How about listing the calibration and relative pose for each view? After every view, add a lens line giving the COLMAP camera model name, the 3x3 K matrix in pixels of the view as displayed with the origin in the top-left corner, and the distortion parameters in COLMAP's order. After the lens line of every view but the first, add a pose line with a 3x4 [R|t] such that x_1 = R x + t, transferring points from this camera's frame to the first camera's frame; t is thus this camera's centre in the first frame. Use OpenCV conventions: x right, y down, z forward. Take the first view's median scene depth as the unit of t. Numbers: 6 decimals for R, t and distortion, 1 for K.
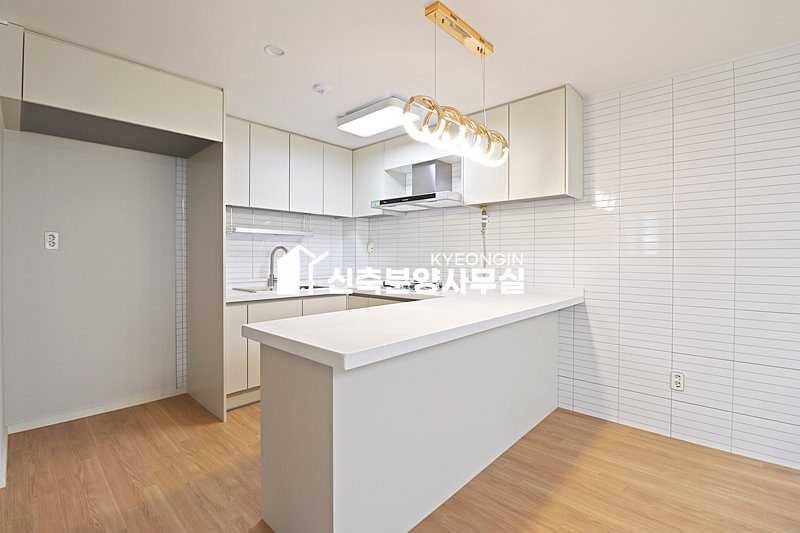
lens RADIAL K [[369.2, 0, 397.4], [0, 369.2, 258.7], [0, 0, 1]] dist [-0.007190, -0.009393]
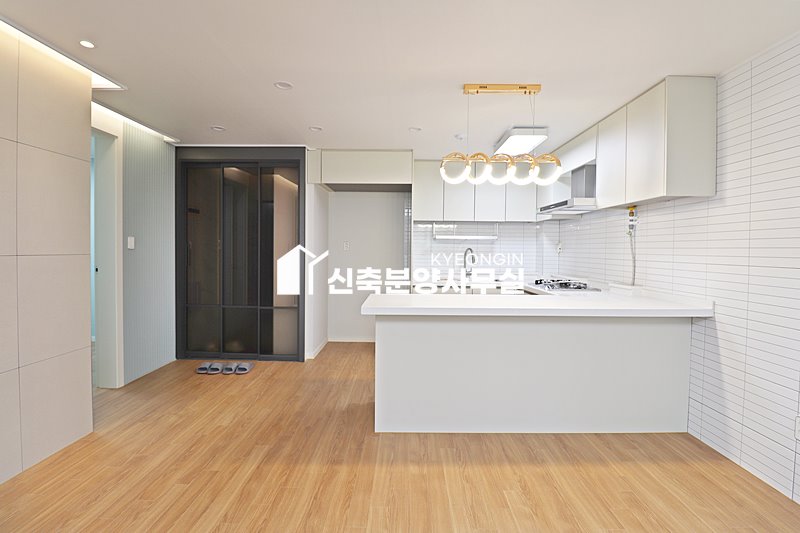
lens RADIAL K [[369.2, 0, 401.8], [0, 369.2, 258.3], [0, 0, 1]] dist [-0.007190, -0.009393]
pose [[0.679241, 0.022183, -0.733580, 0.633678], [-0.010474, 0.999734, 0.020534, -0.027236], [0.733840, -0.006264, 0.679293, -0.104810]]
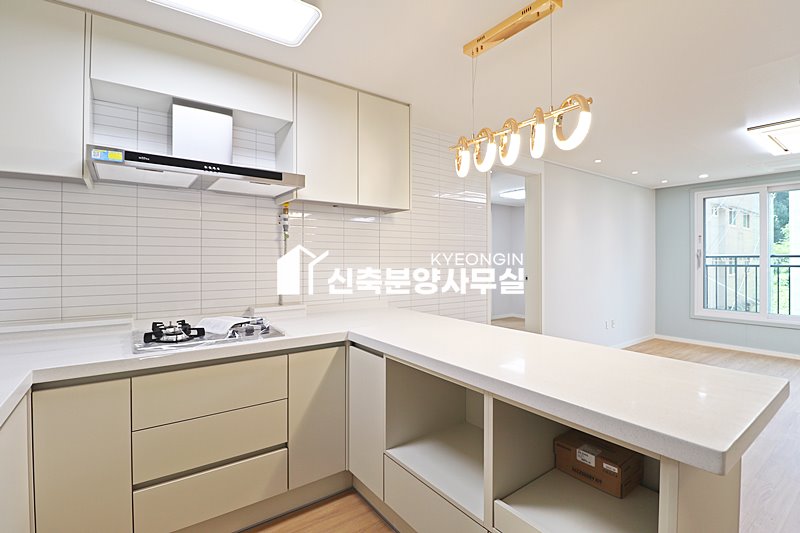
lens RADIAL K [[369.2, 0, 398.0], [0, 369.2, 260.0], [0, 0, 1]] dist [-0.007190, -0.009393]
pose [[0.198834, -0.005338, 0.980019, -0.528057], [0.003393, 0.999983, 0.004758, -0.036510], [-0.980027, 0.002379, 0.198849, 0.766512]]
